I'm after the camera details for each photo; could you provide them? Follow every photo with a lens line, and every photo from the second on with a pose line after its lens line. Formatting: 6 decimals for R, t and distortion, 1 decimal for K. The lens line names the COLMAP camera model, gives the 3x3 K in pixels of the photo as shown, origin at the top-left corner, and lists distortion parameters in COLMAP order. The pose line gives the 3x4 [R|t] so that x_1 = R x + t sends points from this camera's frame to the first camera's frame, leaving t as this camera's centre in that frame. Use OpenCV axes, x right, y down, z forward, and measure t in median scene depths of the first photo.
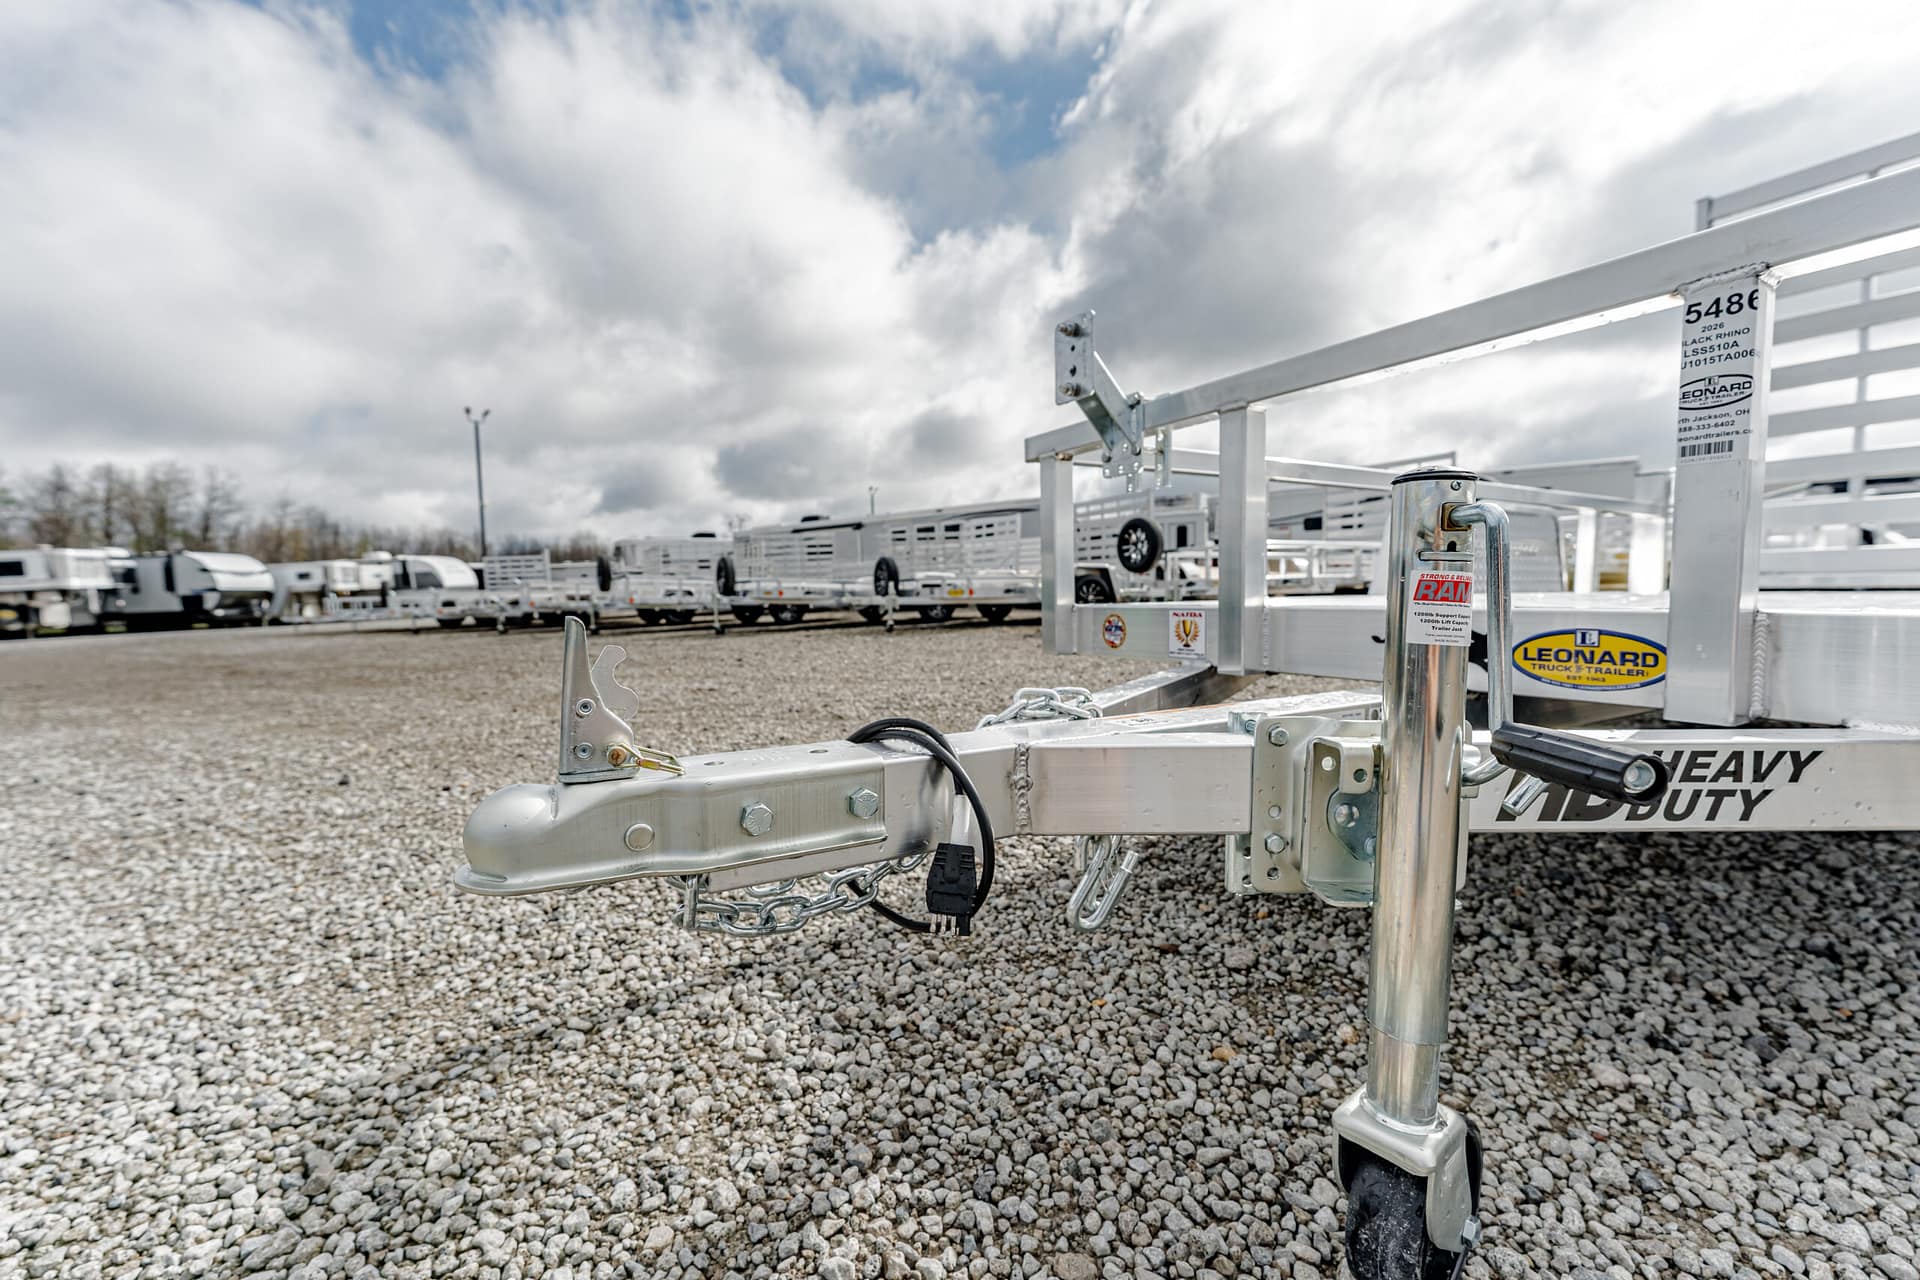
lens RADIAL K [[790.8, 0, 949.4], [0, 790.8, 587.7], [0, 0, 1]] dist [0.000898, 0.000329]
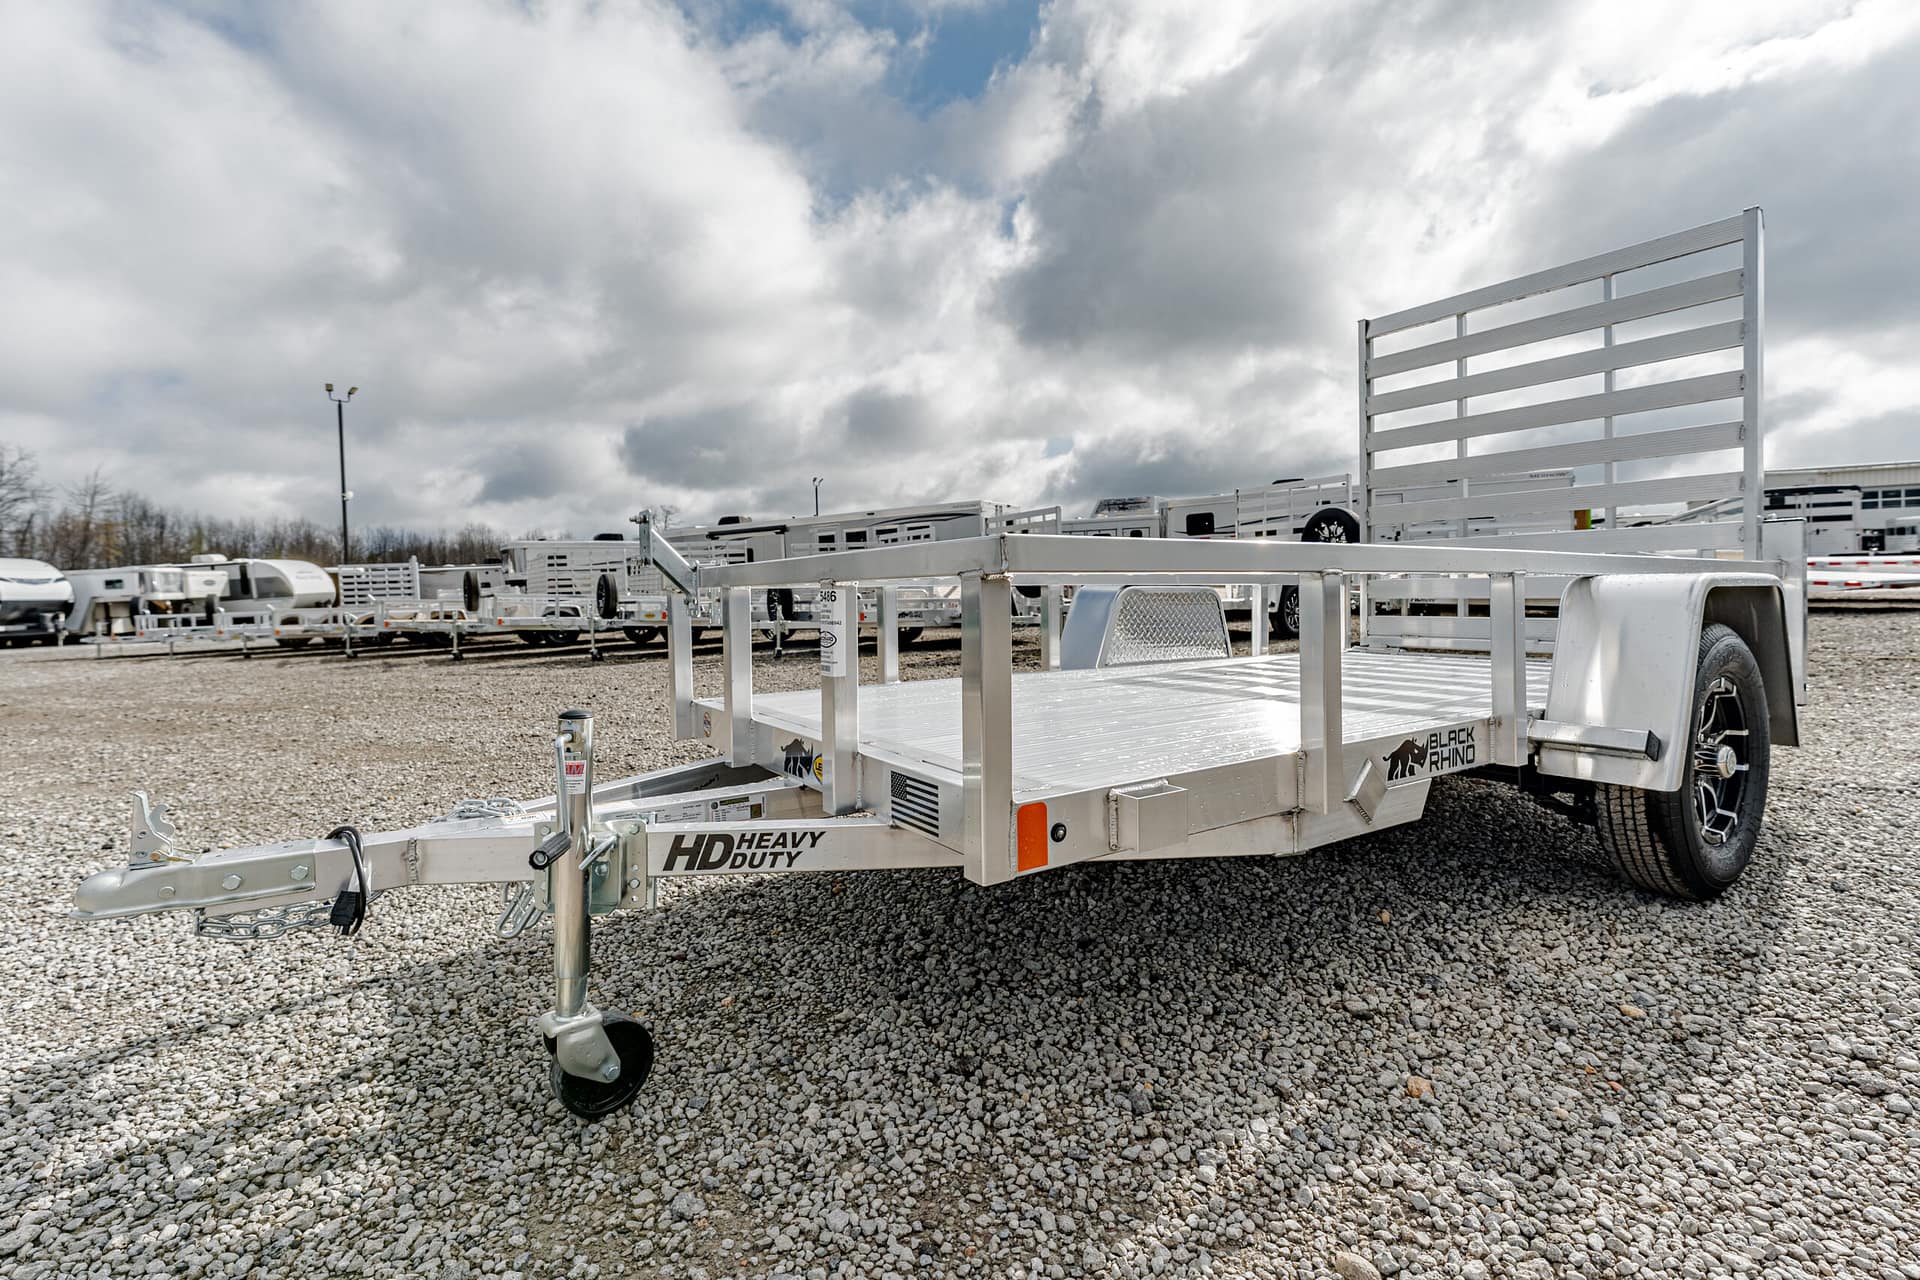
lens RADIAL K [[896.6, 0, 960.0], [0, 896.6, 640.0], [0, 0, 1]] dist [0.003192, 0.000534]
pose [[0.997212, -0.009648, 0.073988, 0.652959], [0.005966, 0.998740, 0.049820, -0.189964], [-0.074375, -0.049240, 0.996014, -0.612333]]
